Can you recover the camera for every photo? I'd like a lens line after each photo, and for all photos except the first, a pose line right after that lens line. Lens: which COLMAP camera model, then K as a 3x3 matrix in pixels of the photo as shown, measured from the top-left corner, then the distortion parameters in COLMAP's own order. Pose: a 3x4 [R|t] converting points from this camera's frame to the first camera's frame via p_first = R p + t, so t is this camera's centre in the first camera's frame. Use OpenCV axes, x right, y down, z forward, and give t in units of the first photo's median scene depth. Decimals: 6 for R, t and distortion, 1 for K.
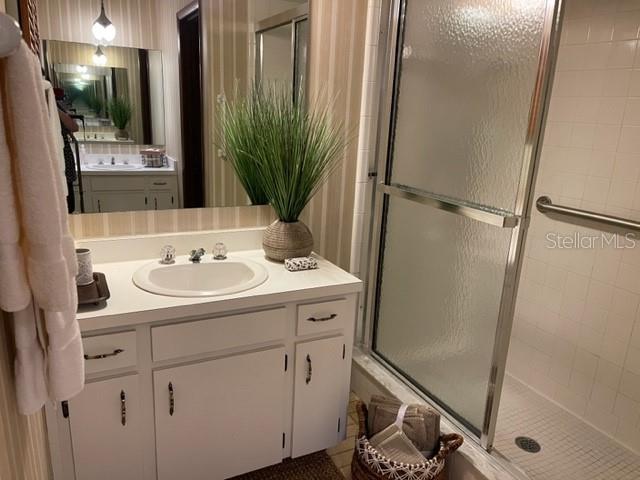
lens RADIAL K [[484.4, 0, 322.8], [0, 484.4, 245.3], [0, 0, 1]] dist [0.085370, -0.115831]
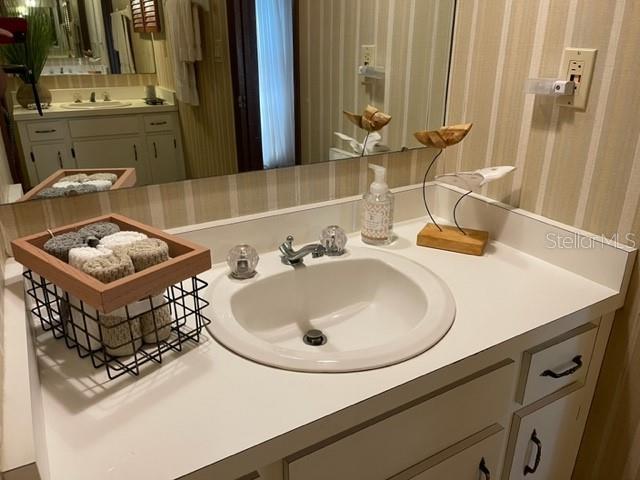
lens RADIAL K [[484.4, 0, 322.8], [0, 484.4, 245.3], [0, 0, 1]] dist [0.085370, -0.115831]
pose [[0.997351, -0.068420, 0.024685, -0.236342], [0.064154, 0.987388, 0.144735, -0.068892], [-0.034277, -0.142768, 0.989162, 0.429078]]
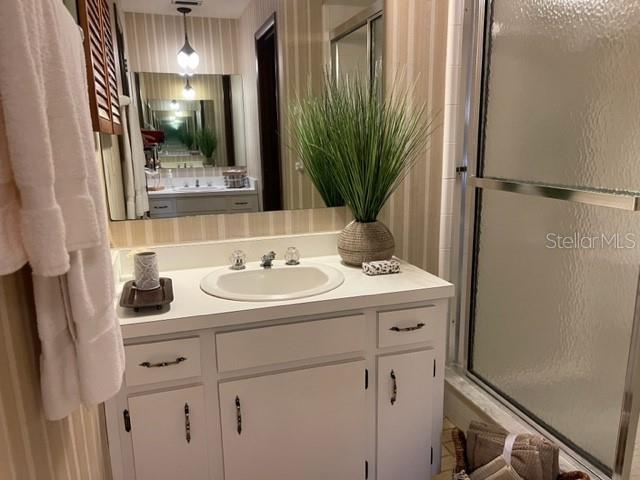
lens RADIAL K [[488.7, 0, 319.8], [0, 488.7, 244.5], [0, 0, 1]] dist [0.069782, -0.094196]
pose [[0.984034, -0.029614, -0.175500, 0.002888], [0.020389, 0.998325, -0.054137, 0.041086], [0.176810, 0.049695, 0.982990, 0.096202]]
